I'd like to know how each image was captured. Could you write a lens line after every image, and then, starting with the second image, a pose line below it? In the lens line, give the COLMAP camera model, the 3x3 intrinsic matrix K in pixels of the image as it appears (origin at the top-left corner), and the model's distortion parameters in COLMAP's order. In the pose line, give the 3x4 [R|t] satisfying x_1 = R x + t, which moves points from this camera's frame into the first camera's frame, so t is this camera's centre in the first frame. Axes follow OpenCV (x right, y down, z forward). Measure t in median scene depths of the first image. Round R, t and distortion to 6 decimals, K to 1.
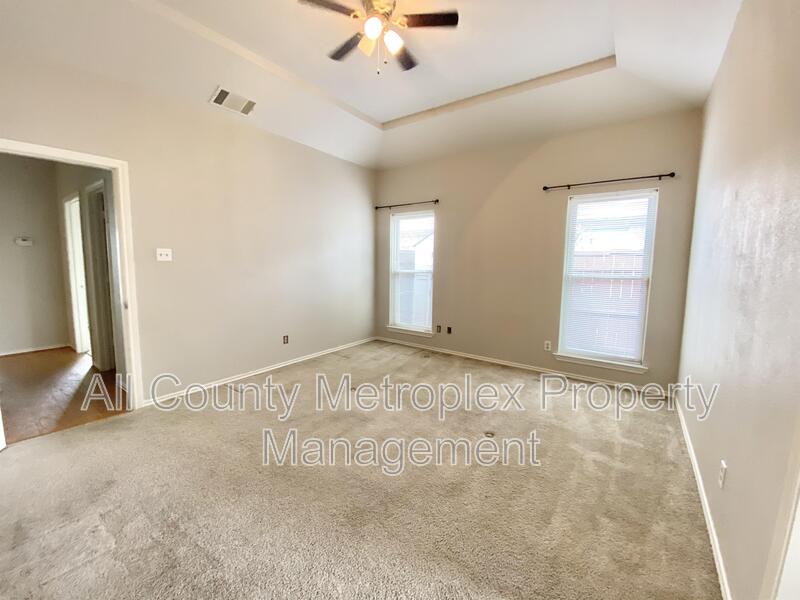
lens RADIAL K [[330.3, 0, 404.1], [0, 330.3, 298.2], [0, 0, 1]] dist [-0.002865, -0.000411]
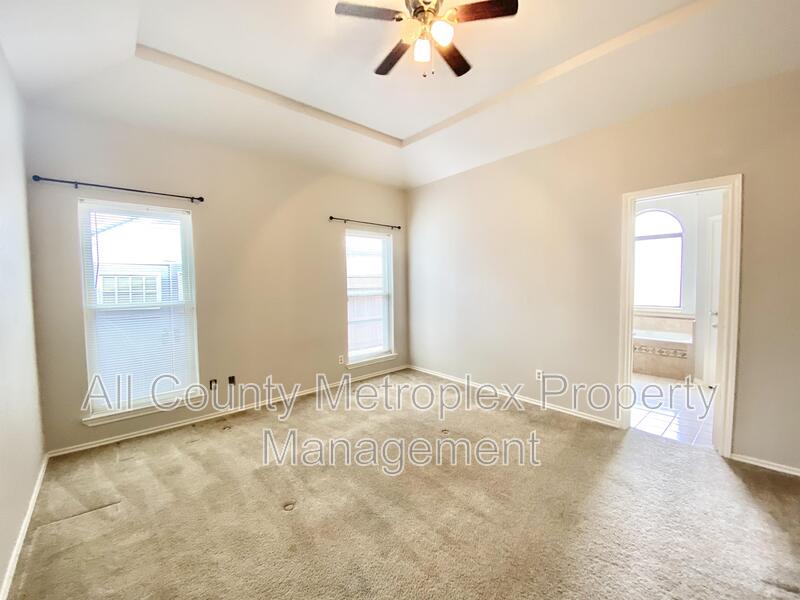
lens RADIAL K [[330.3, 0, 403.8], [0, 330.3, 295.5], [0, 0, 1]] dist [-0.002865, -0.000411]
pose [[0.198457, -0.064536, 0.977983, -0.608139], [0.114323, 0.992543, 0.042298, -0.094824], [-0.973419, 0.103412, 0.204355, 0.571089]]
